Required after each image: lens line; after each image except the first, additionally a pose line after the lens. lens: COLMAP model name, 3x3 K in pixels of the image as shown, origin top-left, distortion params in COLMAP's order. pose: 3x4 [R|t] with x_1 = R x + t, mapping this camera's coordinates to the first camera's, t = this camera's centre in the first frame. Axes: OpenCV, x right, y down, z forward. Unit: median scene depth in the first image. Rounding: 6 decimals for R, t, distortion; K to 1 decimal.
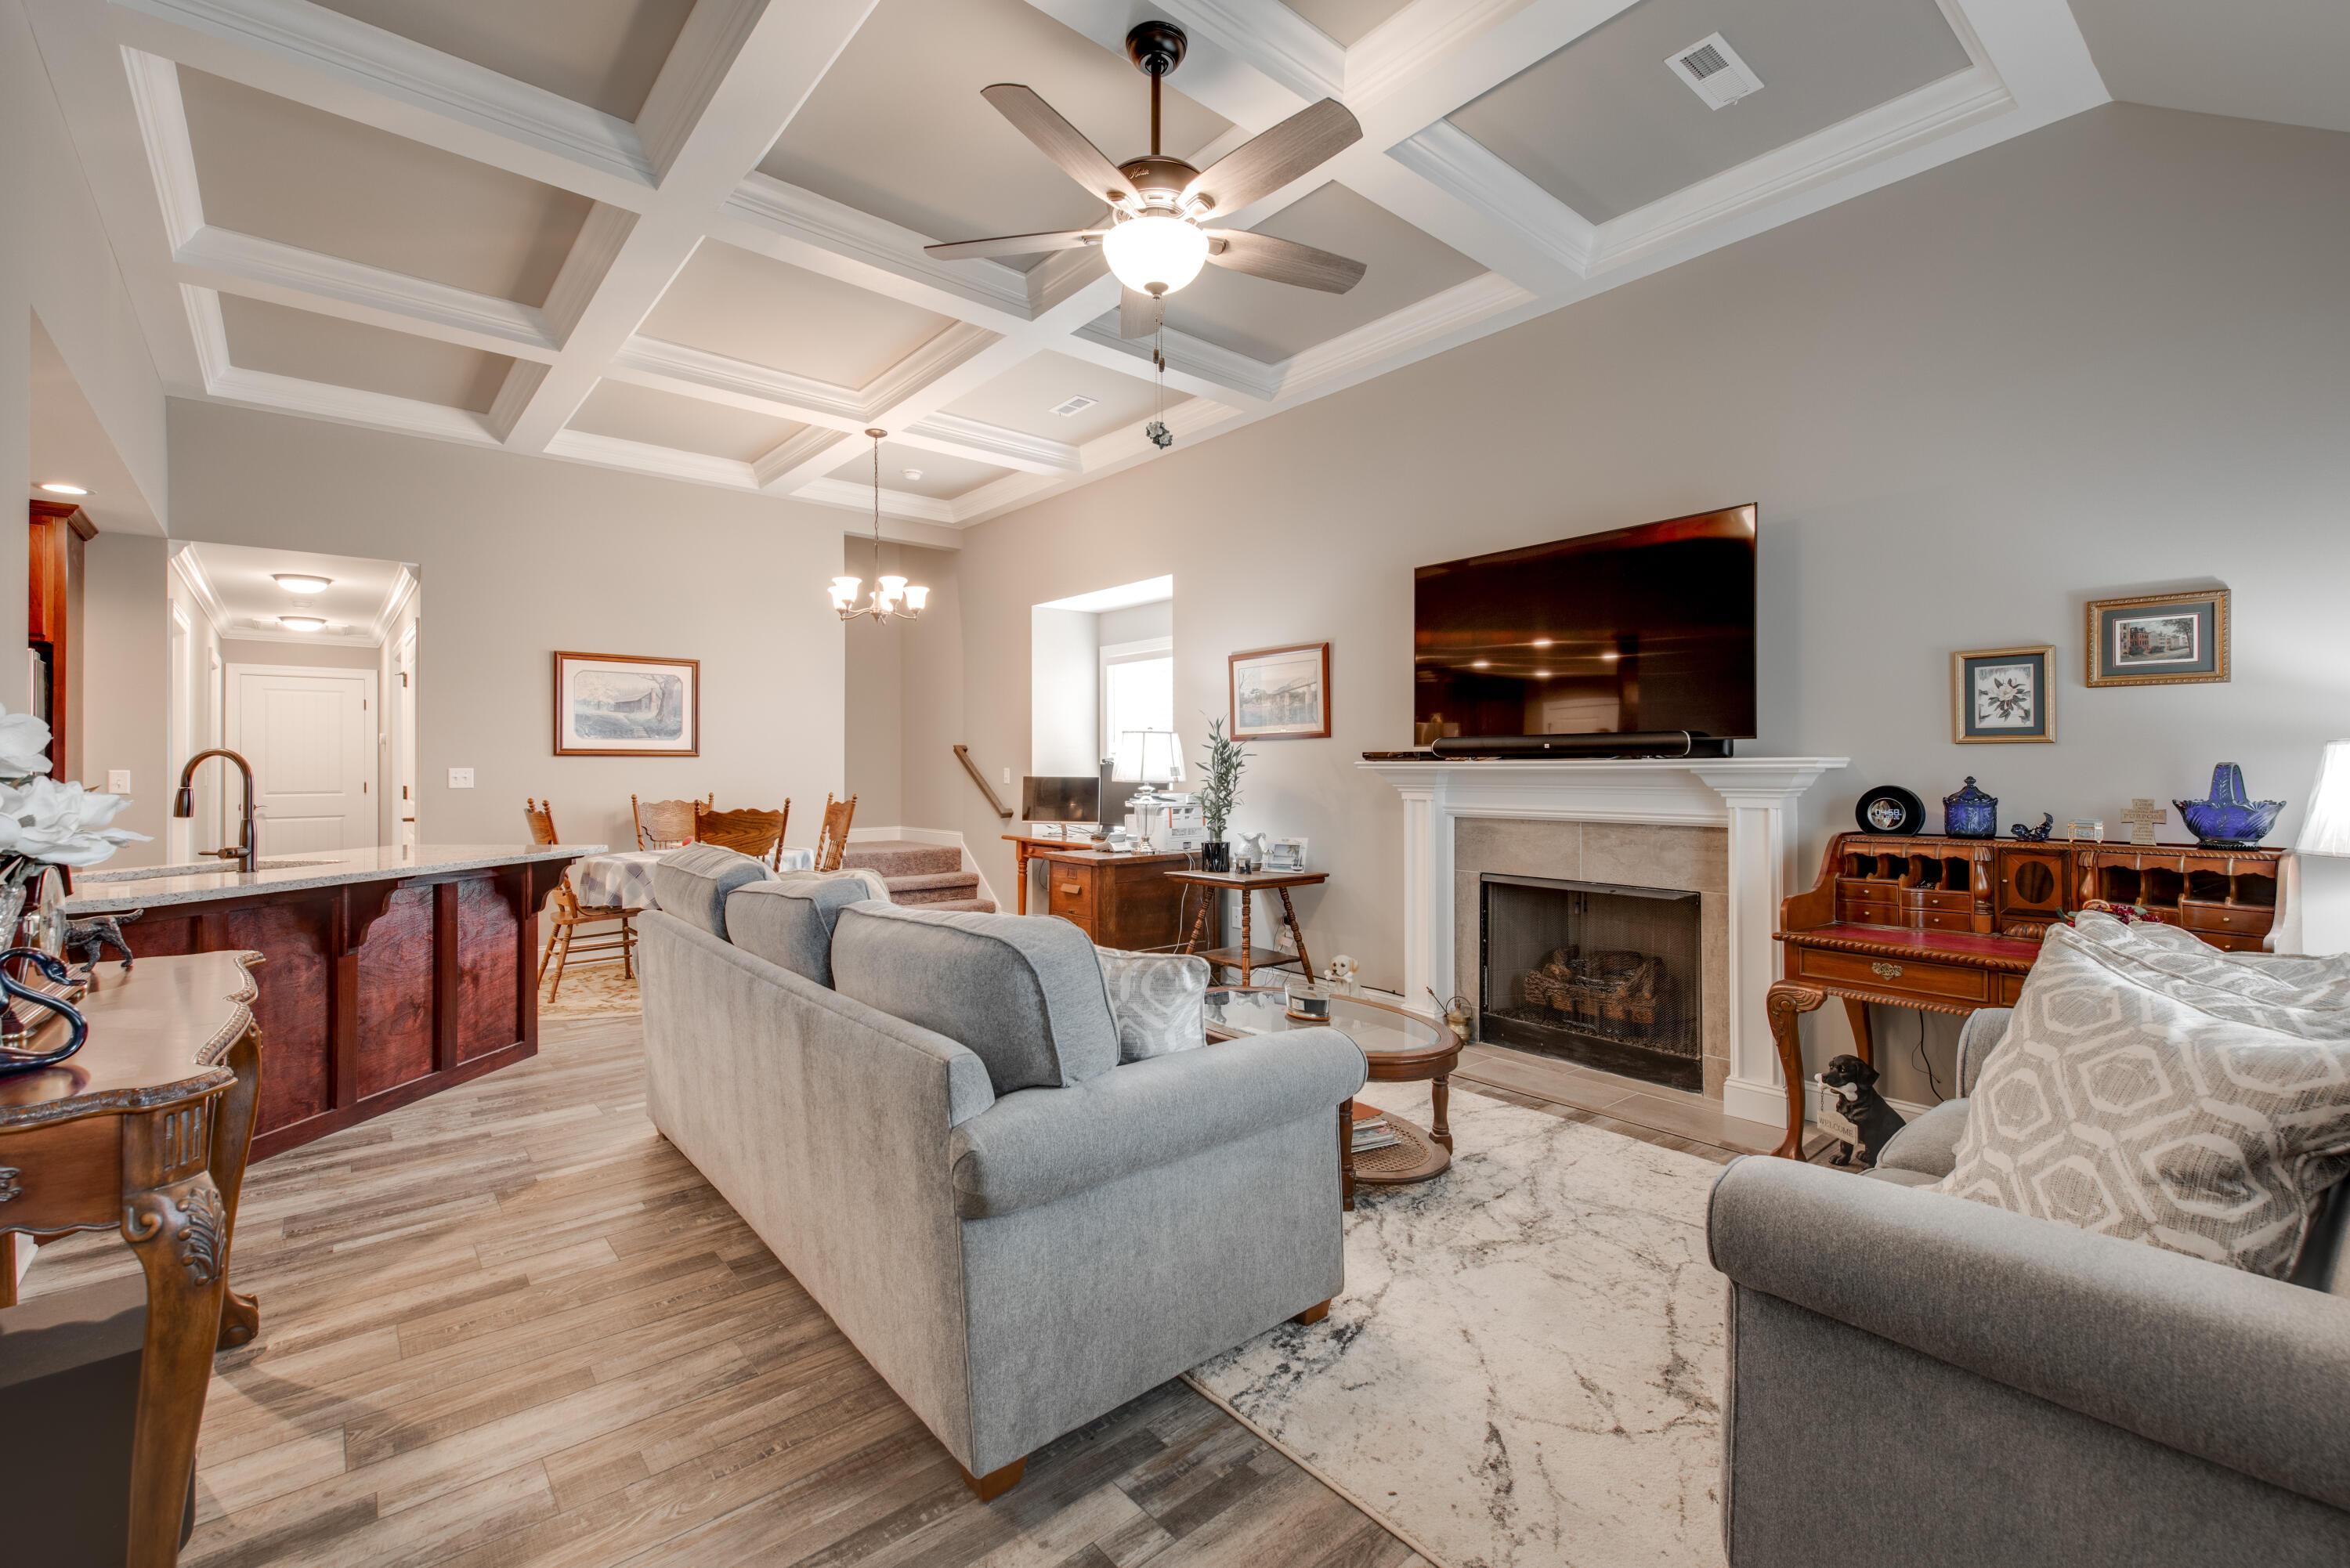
lens RADIAL K [[1005.4, 0, 1212.6], [0, 1005.4, 765.9], [0, 0, 1]] dist [0.014875, -0.005492]
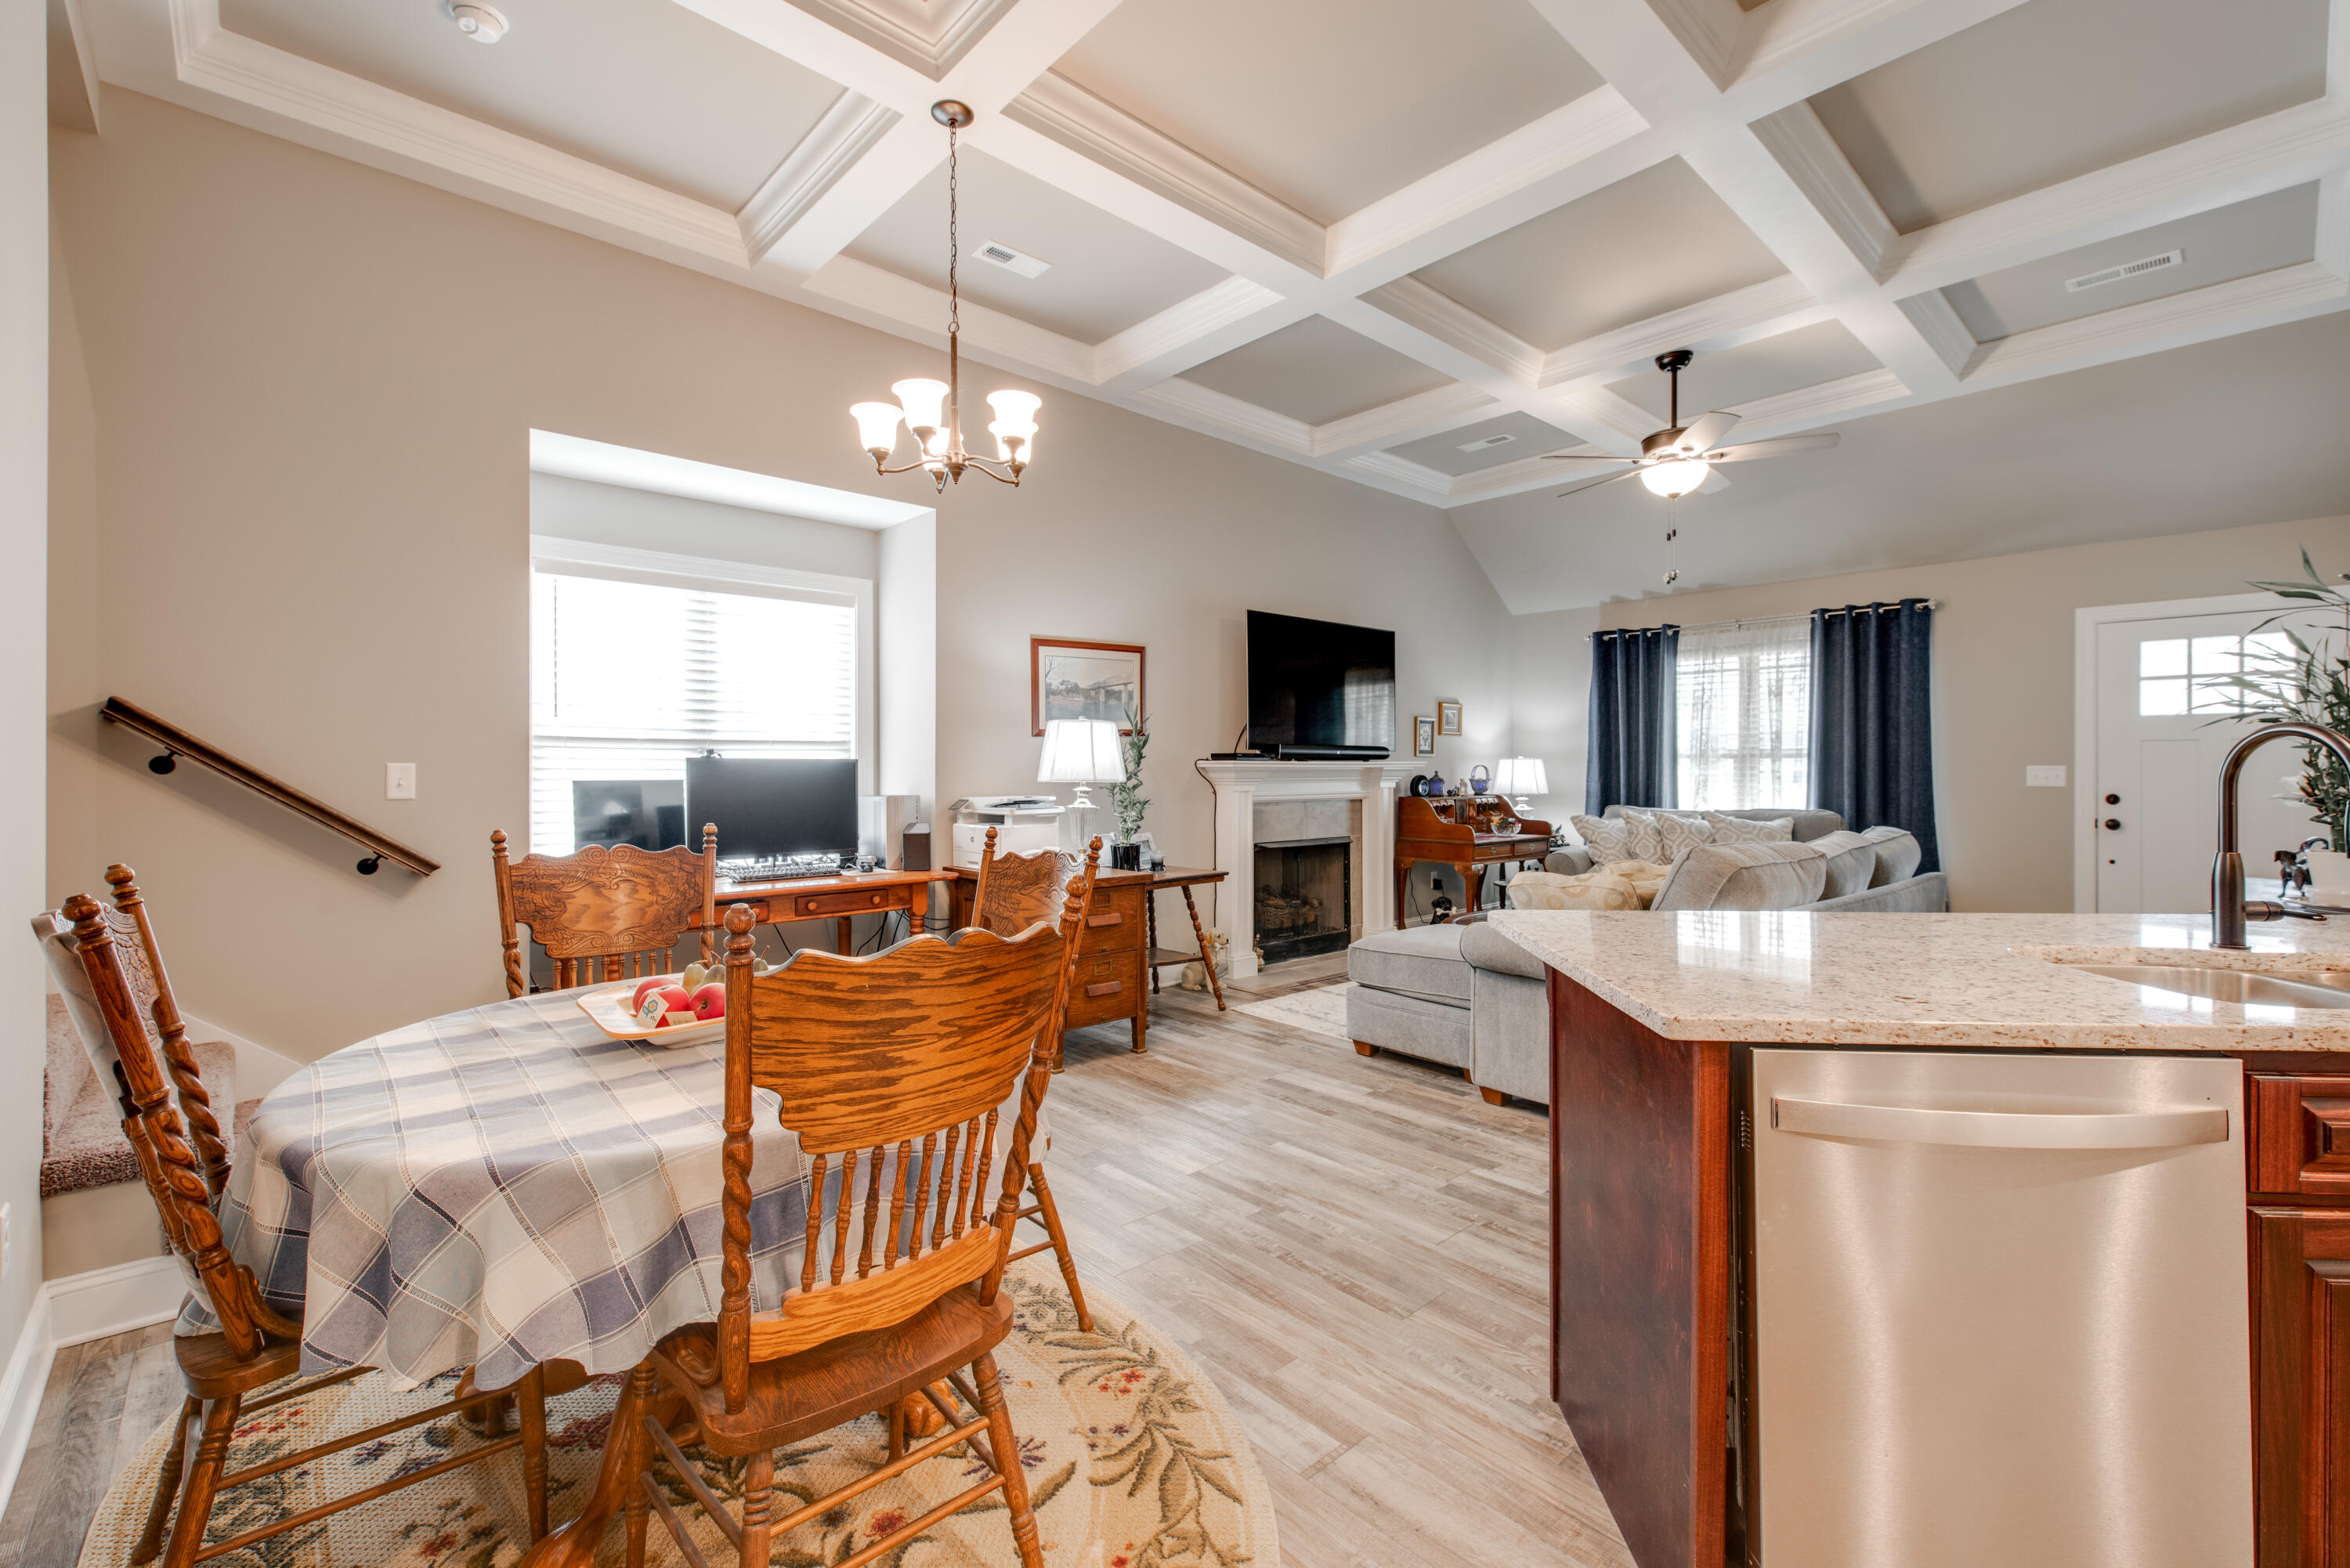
lens RADIAL K [[1005.4, 0, 1161.0], [0, 1005.4, 762.1], [0, 0, 1]] dist [0.014875, -0.005492]
pose [[-0.005243, 0.007435, 0.999959, -0.864300], [-0.002627, 0.999969, -0.007449, 0.004964], [-0.999983, -0.002666, -0.005223, 0.903688]]
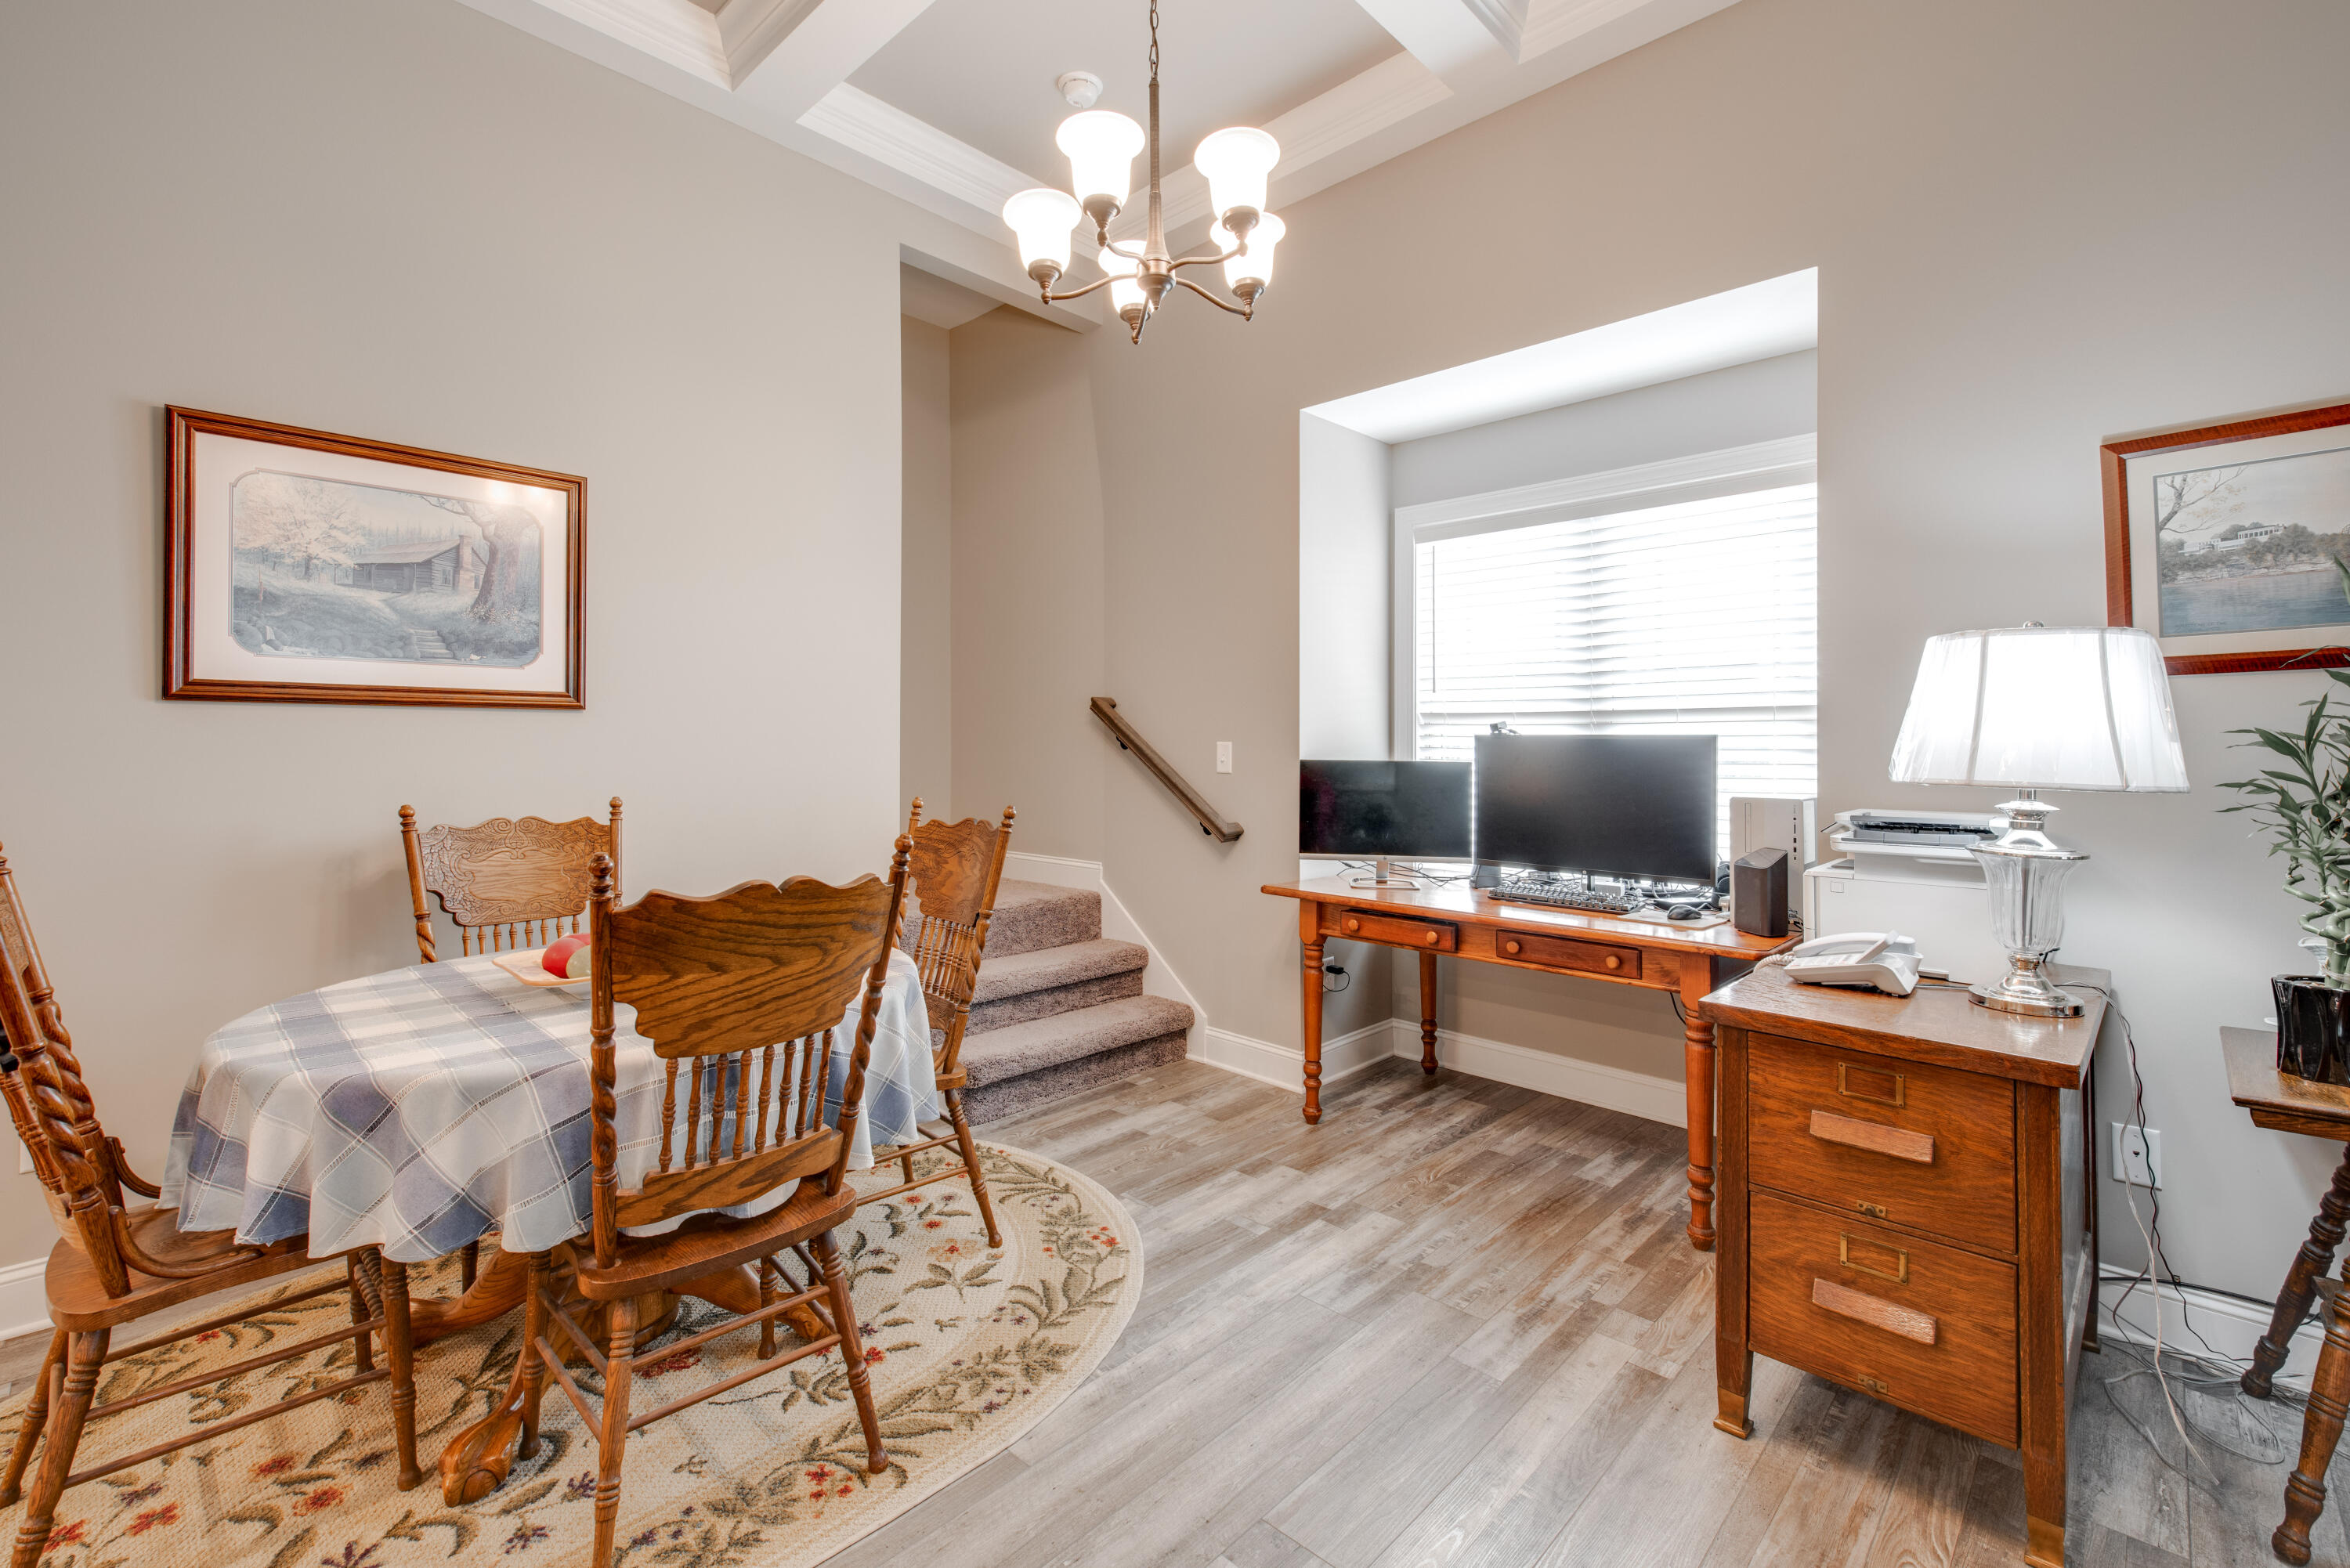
lens RADIAL K [[1005.4, 0, 1203.3], [0, 1005.4, 749.7], [0, 0, 1]] dist [0.014875, -0.005492]
pose [[0.995074, 0.007044, 0.098886, -0.353769], [-0.007828, 0.999941, 0.007545, 0.002707], [-0.098827, -0.008281, 0.995070, 0.669118]]
